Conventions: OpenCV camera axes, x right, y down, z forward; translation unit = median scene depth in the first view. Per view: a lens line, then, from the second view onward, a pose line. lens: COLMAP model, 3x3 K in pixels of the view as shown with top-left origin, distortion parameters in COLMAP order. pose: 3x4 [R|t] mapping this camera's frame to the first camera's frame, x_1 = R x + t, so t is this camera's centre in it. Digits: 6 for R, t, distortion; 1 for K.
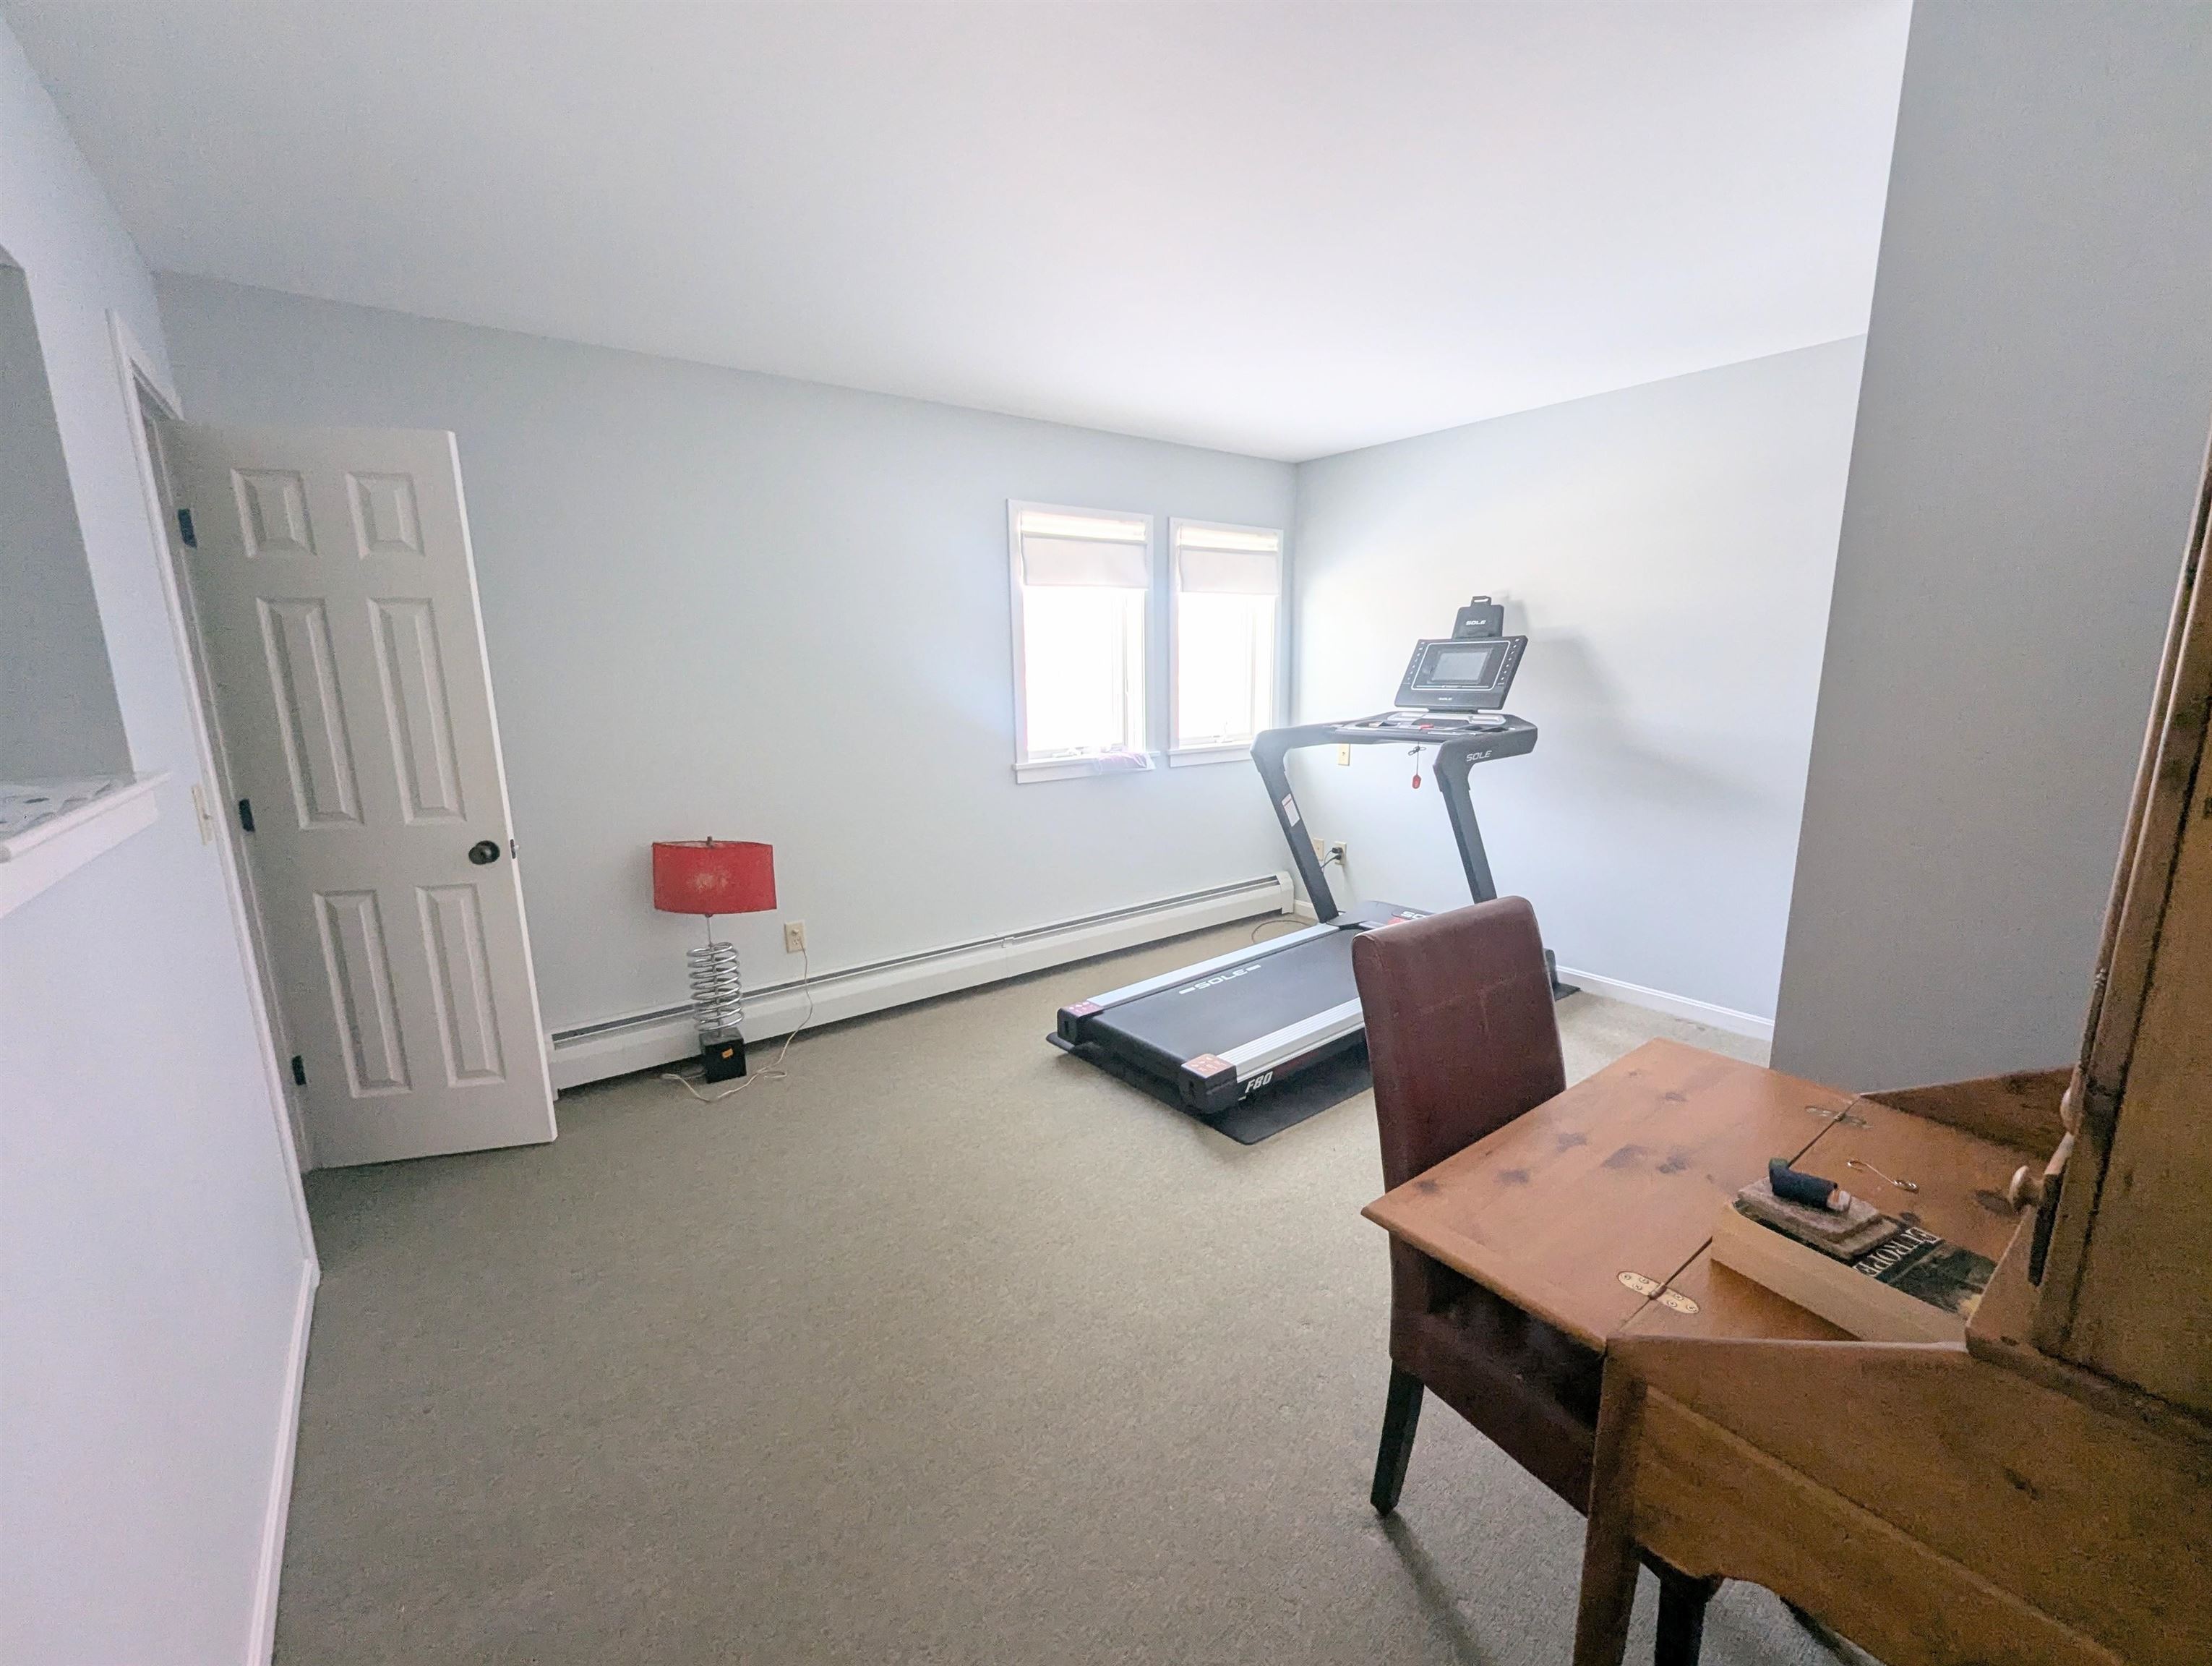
lens RADIAL K [[922.8, 0, 1102.8], [0, 922.8, 844.7], [0, 0, 1]] dist [-0.002036, -0.000839]
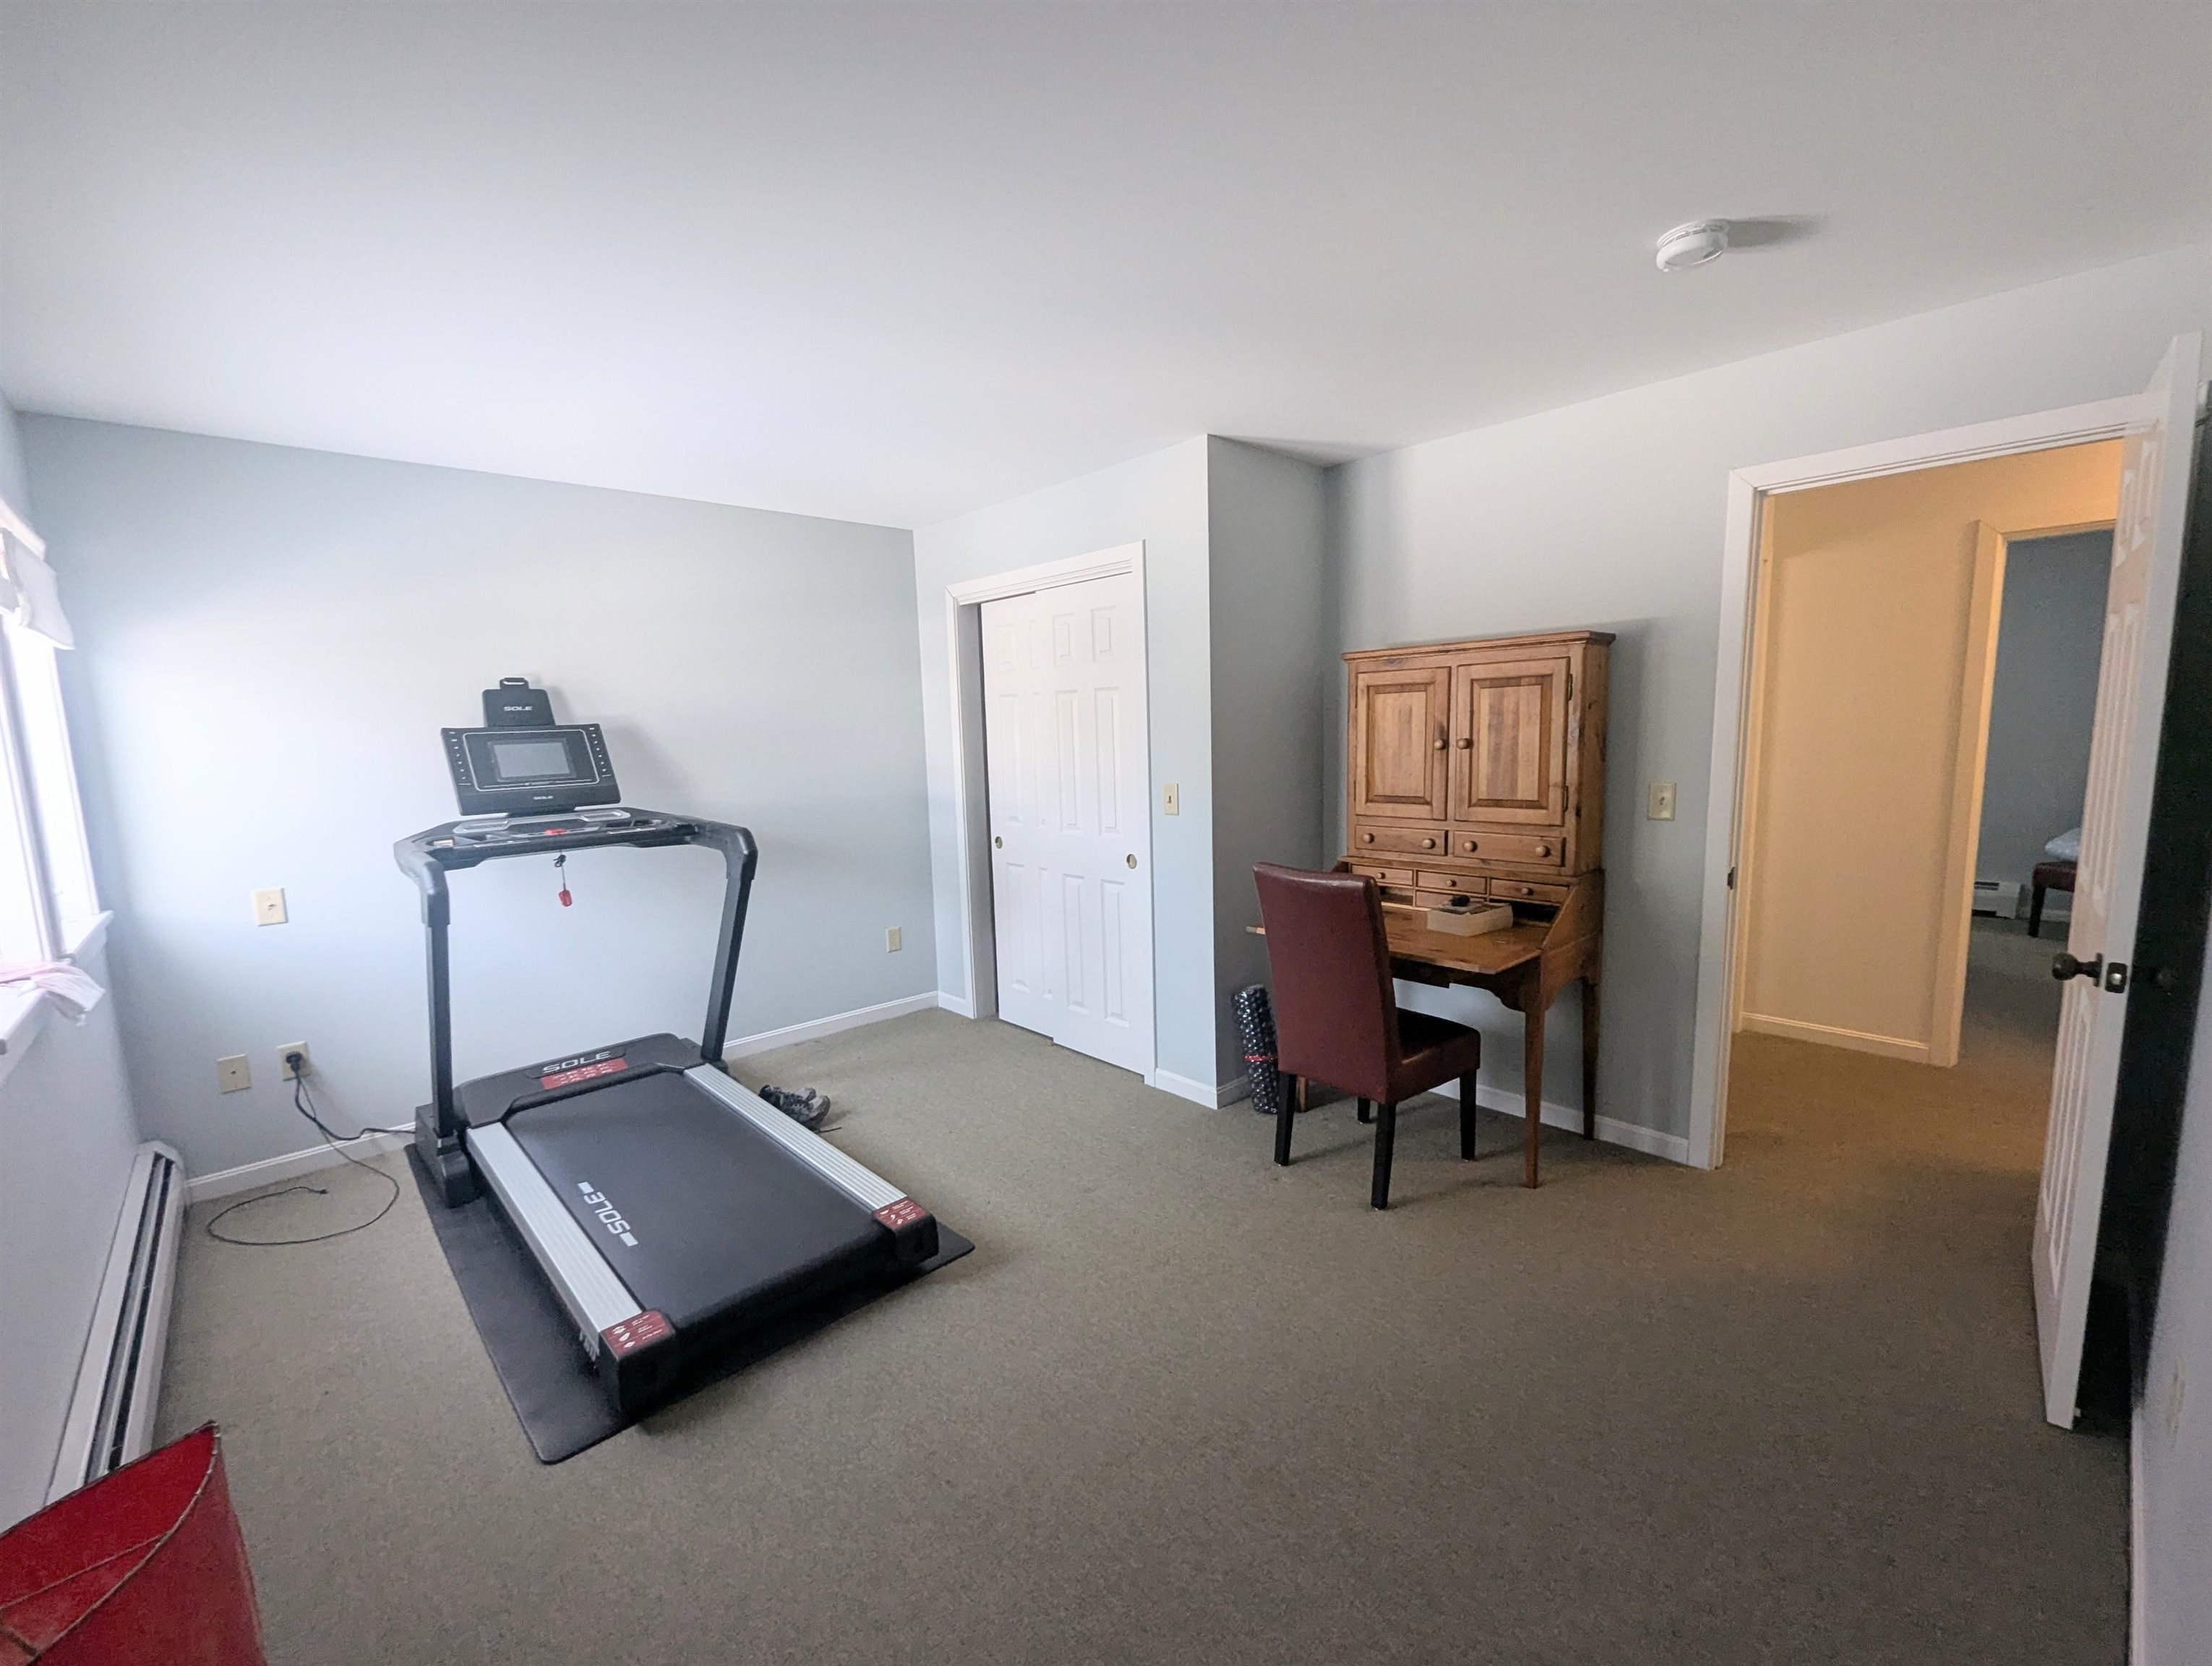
lens RADIAL K [[922.8, 0, 1102.8], [0, 922.8, 844.7], [0, 0, 1]] dist [-0.002036, -0.000839]
pose [[-0.094718, -0.109032, 0.989515, -0.497571], [0.230795, 0.964498, 0.128367, -0.106558], [-0.968381, 0.240534, -0.066192, 0.573048]]
